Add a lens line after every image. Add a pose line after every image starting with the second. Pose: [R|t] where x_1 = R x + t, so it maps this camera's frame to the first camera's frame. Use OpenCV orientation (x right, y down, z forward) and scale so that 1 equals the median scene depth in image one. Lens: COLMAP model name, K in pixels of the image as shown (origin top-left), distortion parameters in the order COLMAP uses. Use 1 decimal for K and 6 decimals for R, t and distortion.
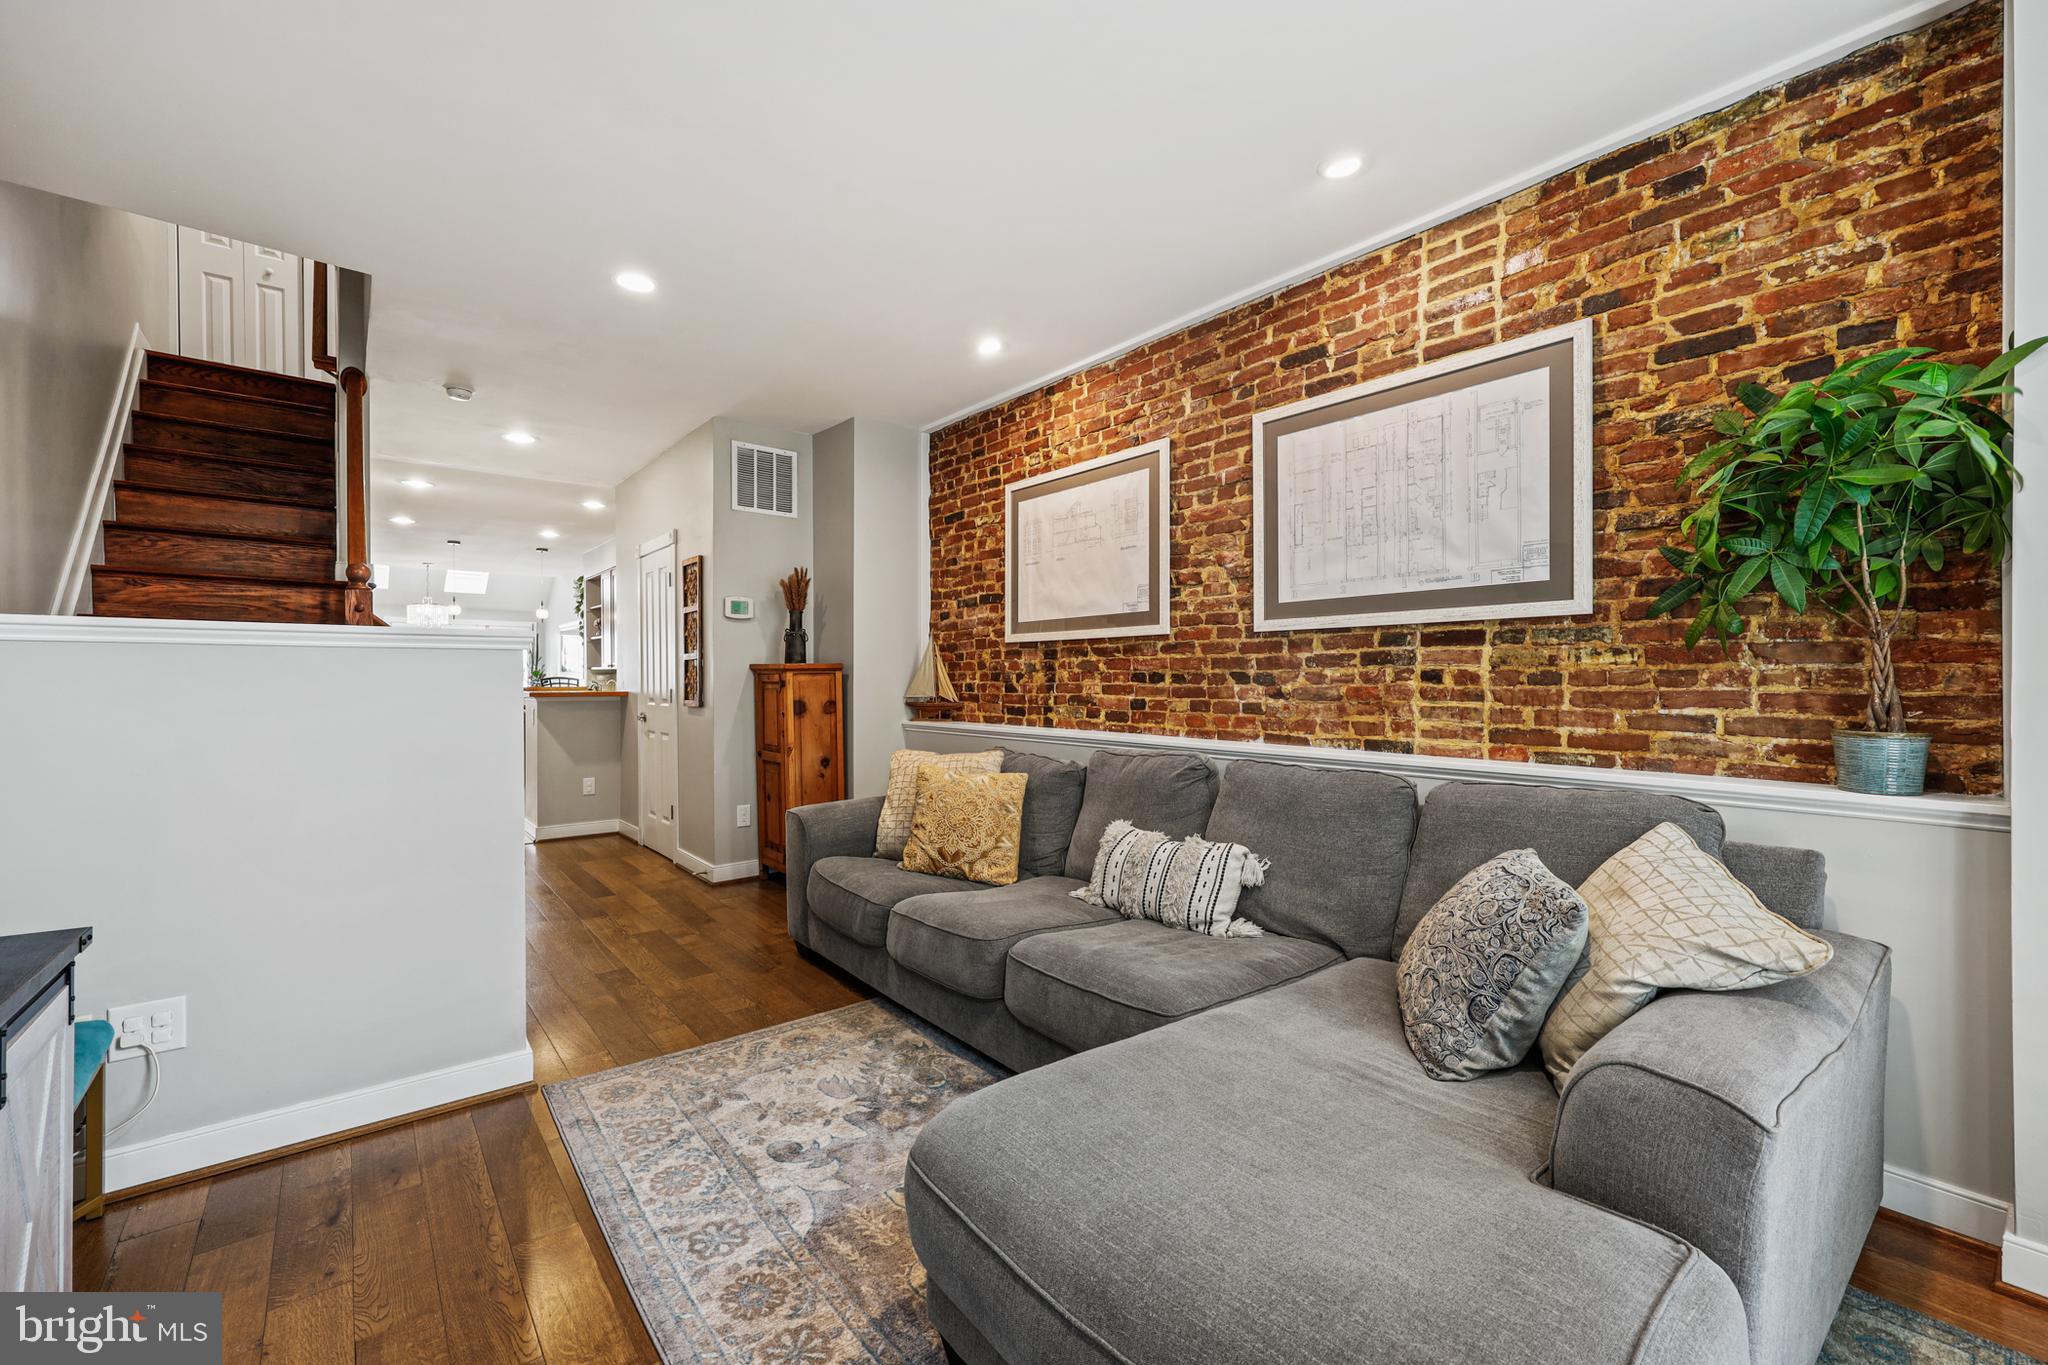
lens RADIAL K [[825.9, 0, 1025.8], [0, 825.9, 671.6], [0, 0, 1]] dist [0.000163, -0.000434]
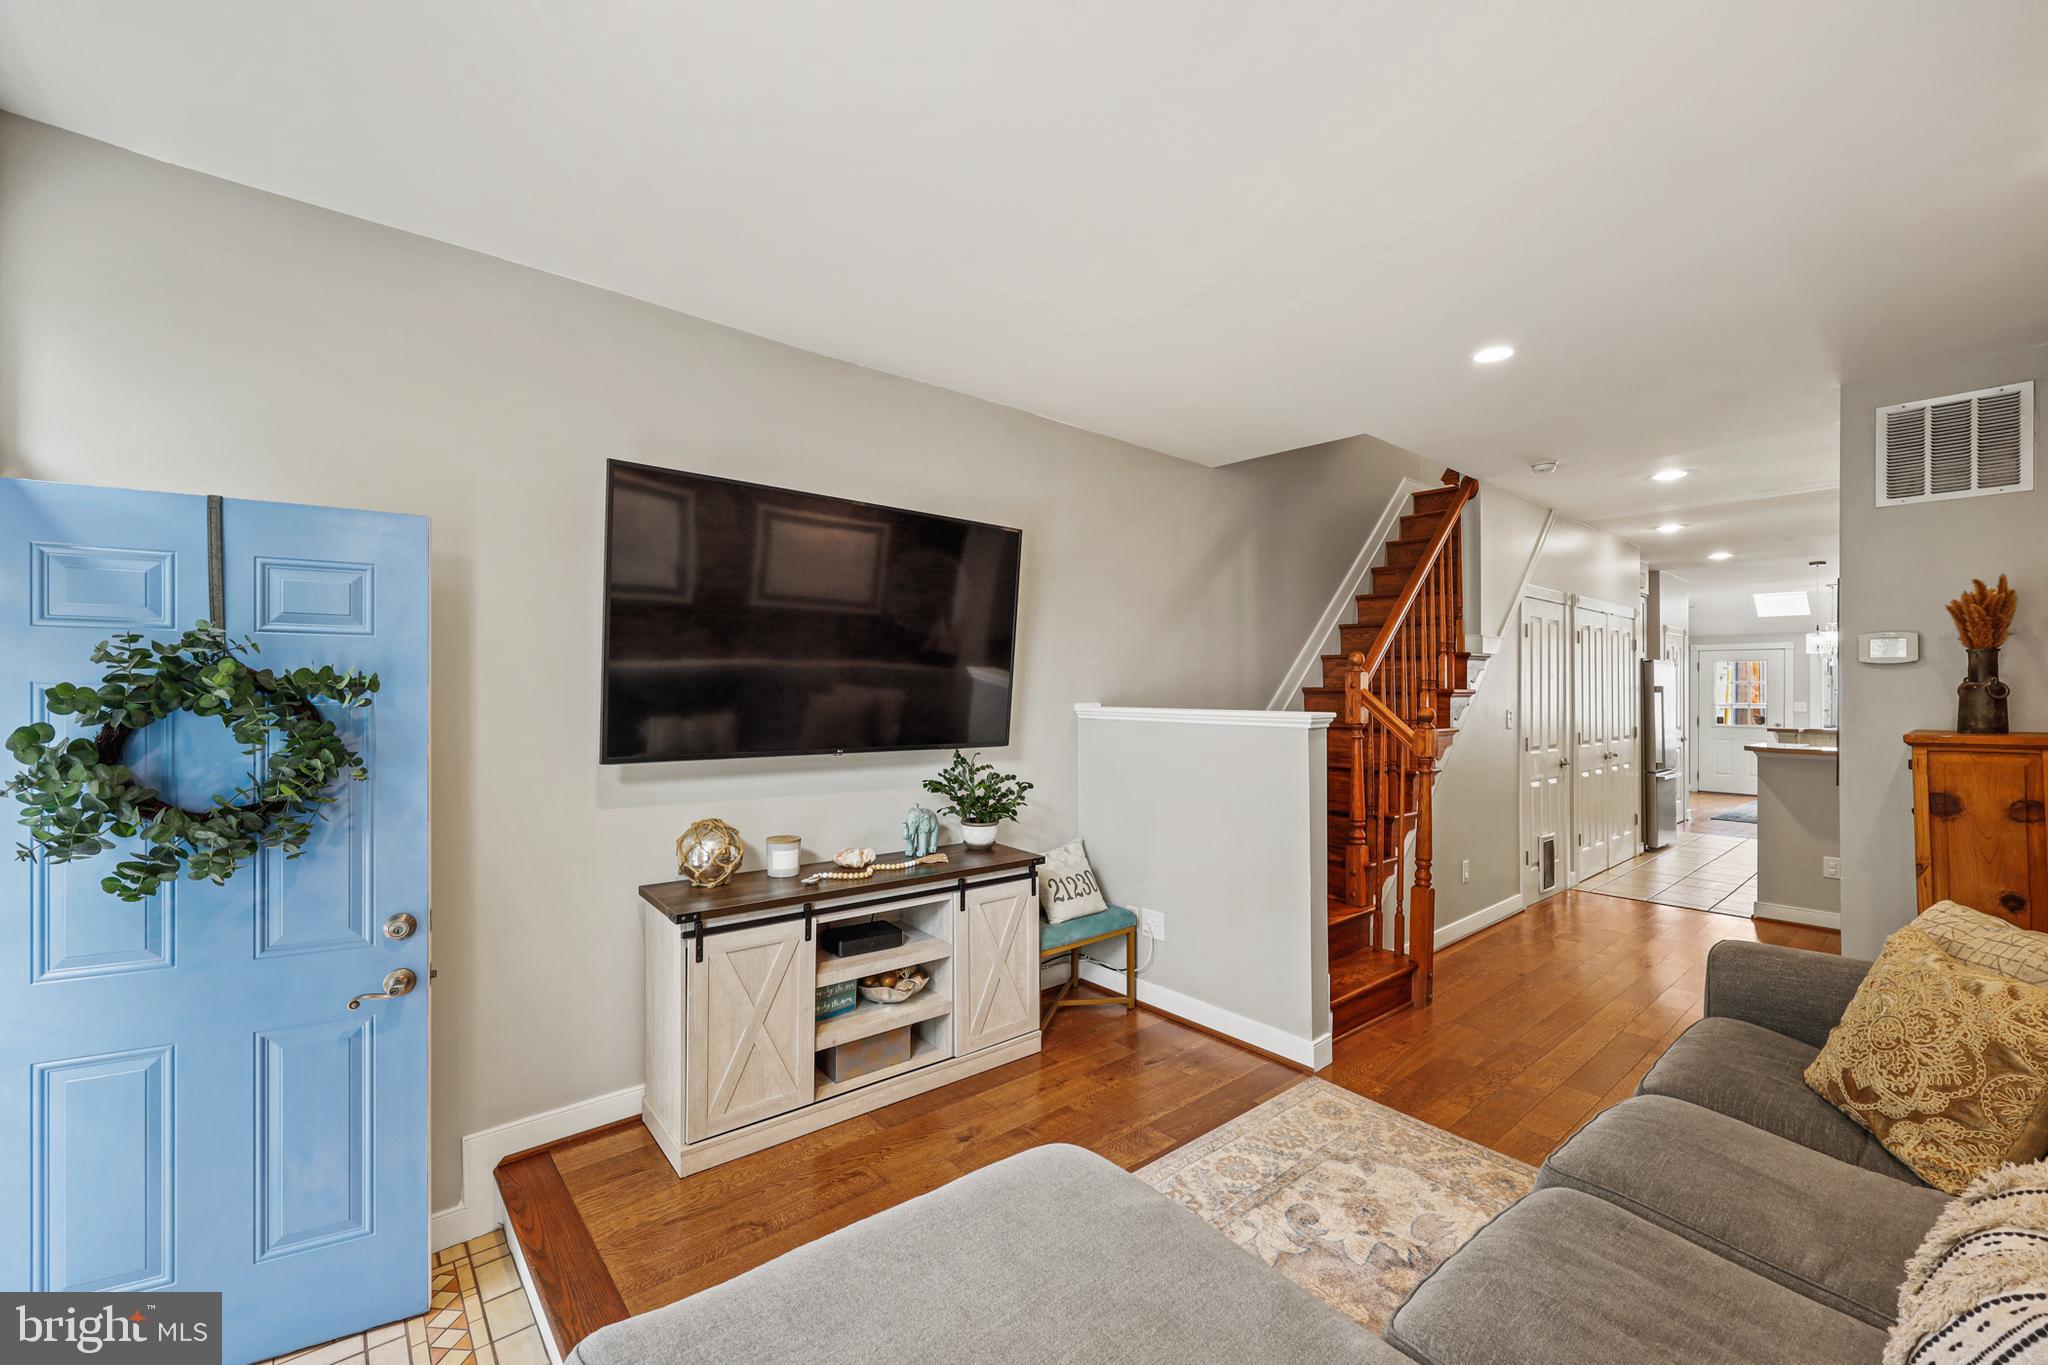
lens RADIAL K [[825.9, 0, 1016.2], [0, 825.9, 689.6], [0, 0, 1]] dist [0.000163, -0.000434]
pose [[0.014277, -0.000349, -0.999898, 0.612986], [0.000664, 1.000000, -0.000339, -0.079272], [0.999898, -0.000659, 0.014277, 0.486899]]
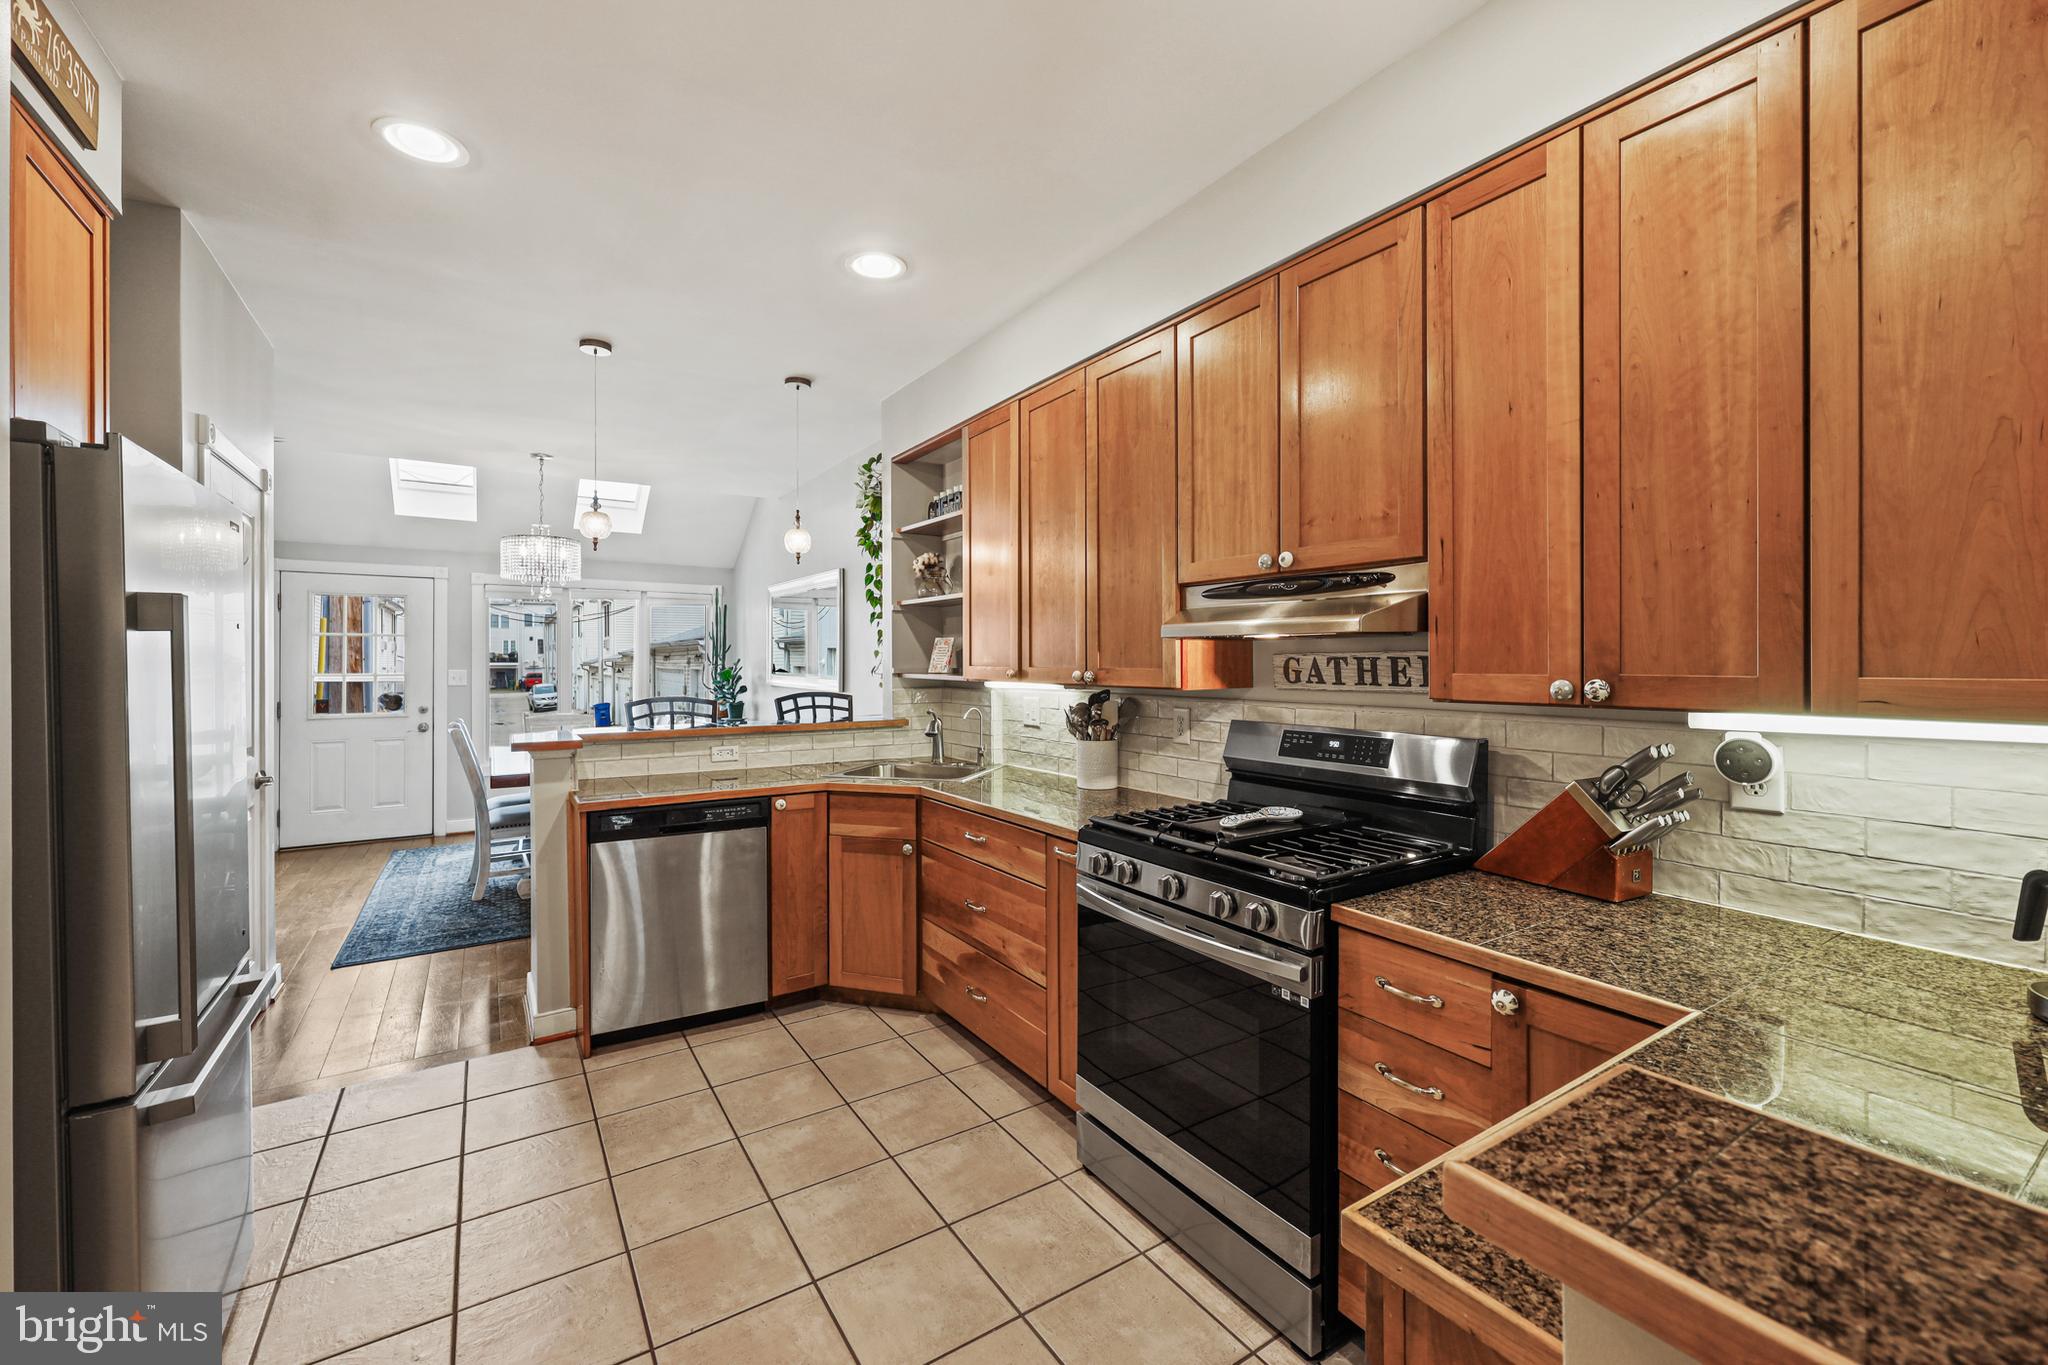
lens RADIAL K [[825.9, 0, 1025.4], [0, 825.9, 657.0], [0, 0, 1]] dist [0.000163, -0.000434]
pose [[0.993971, 0.000096, -0.109641, -1.631931], [-0.000058, 1.000000, 0.000346, -0.052640], [0.109641, -0.000337, 0.993971, 2.310320]]
